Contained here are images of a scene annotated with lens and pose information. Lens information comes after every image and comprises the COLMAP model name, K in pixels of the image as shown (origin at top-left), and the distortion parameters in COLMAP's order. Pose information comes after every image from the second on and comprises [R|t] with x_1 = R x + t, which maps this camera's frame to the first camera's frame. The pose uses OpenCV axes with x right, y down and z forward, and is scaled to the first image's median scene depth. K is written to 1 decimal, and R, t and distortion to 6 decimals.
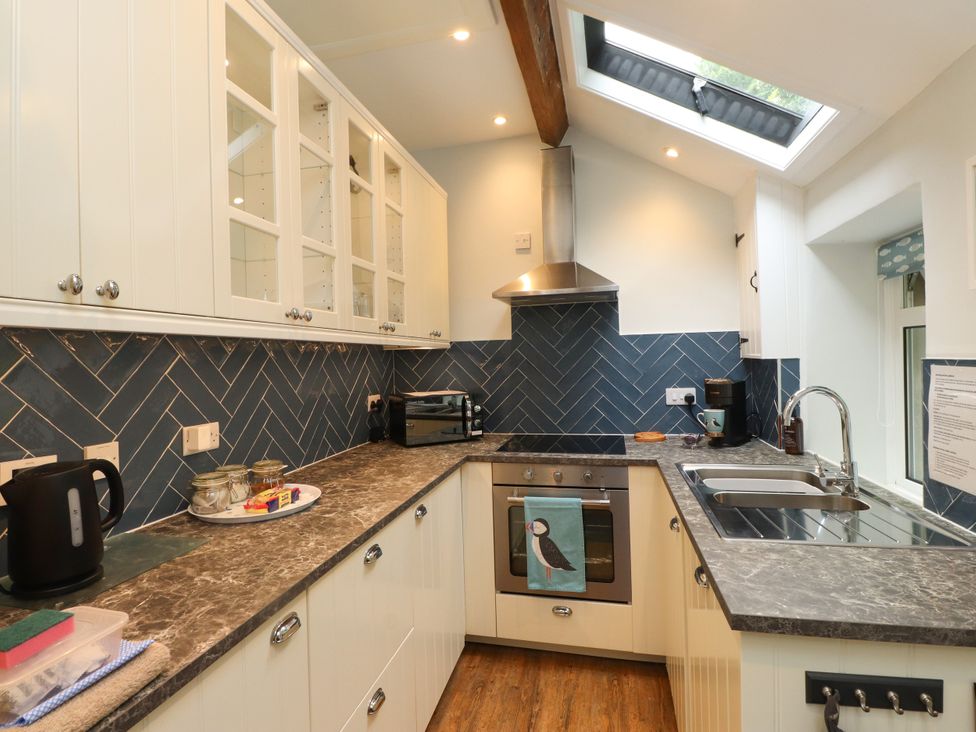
lens RADIAL K [[506.3, 0, 483.9], [0, 506.3, 359.6], [0, 0, 1]] dist [-0.001053, -0.011991]
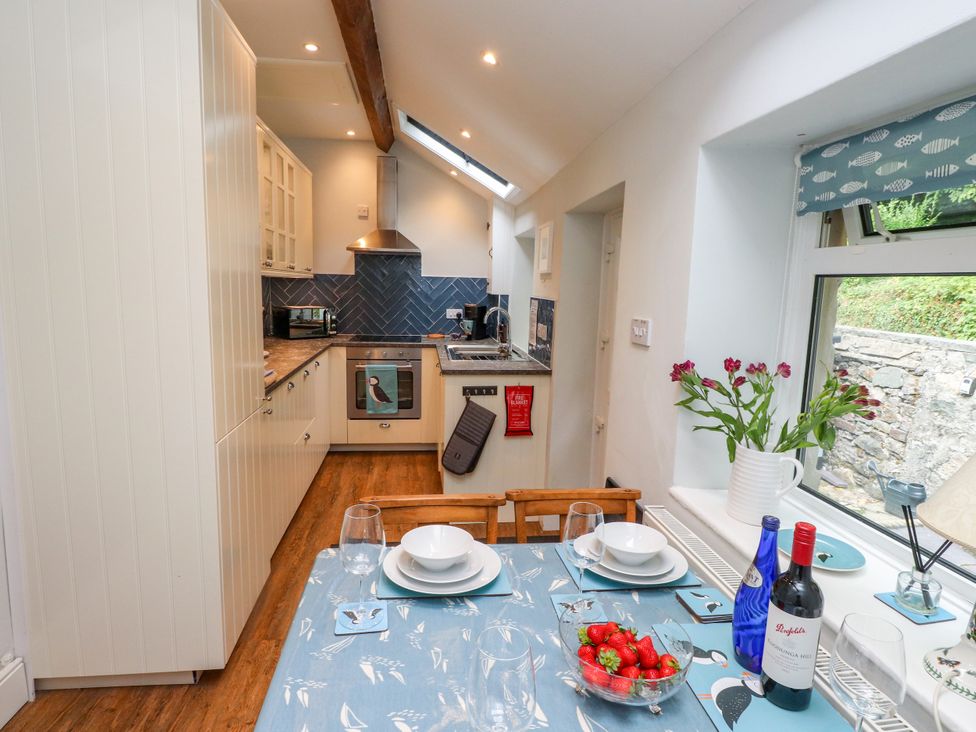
lens RADIAL K [[515.6, 0, 484.8], [0, 515.6, 358.1], [0, 0, 1]] dist [0.002424, 0.000377]
pose [[0.935337, 0.000696, 0.353757, -0.171495], [-0.049501, 0.990417, 0.128931, -0.012996], [-0.350277, -0.138105, 0.926409, -0.848910]]
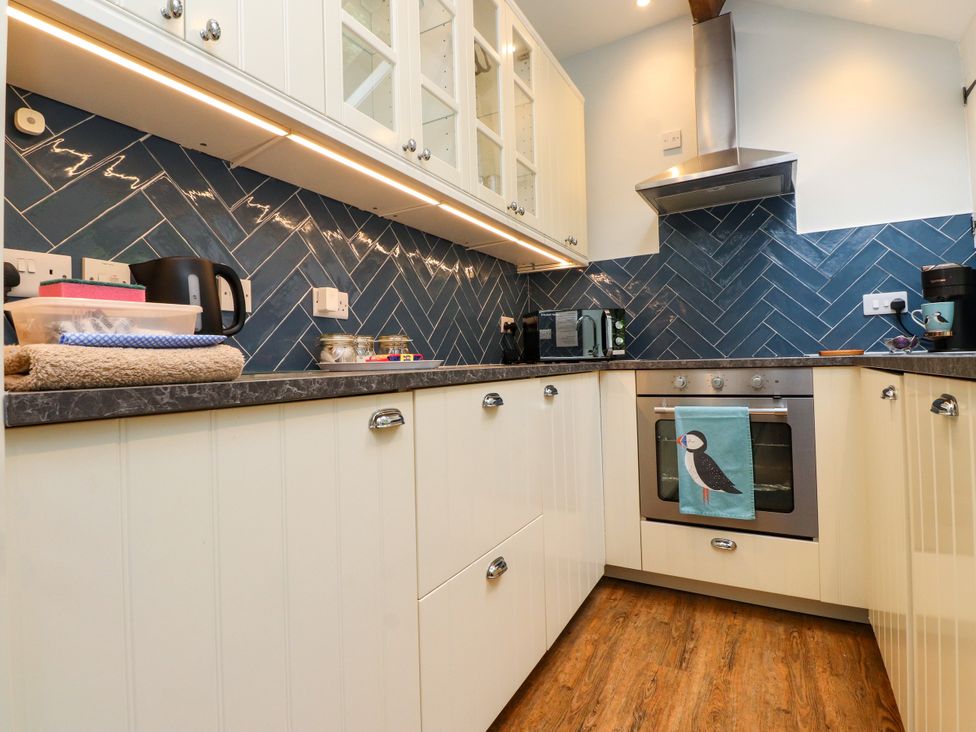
lens RADIAL K [[506.3, 0, 483.9], [0, 506.3, 359.6], [0, 0, 1]] dist [-0.001053, -0.011991]
pose [[0.960178, -0.004568, -0.279350, 0.008807], [0.004010, 0.999989, -0.002570, 0.189950], [0.279359, 0.001348, 0.960186, 0.084984]]
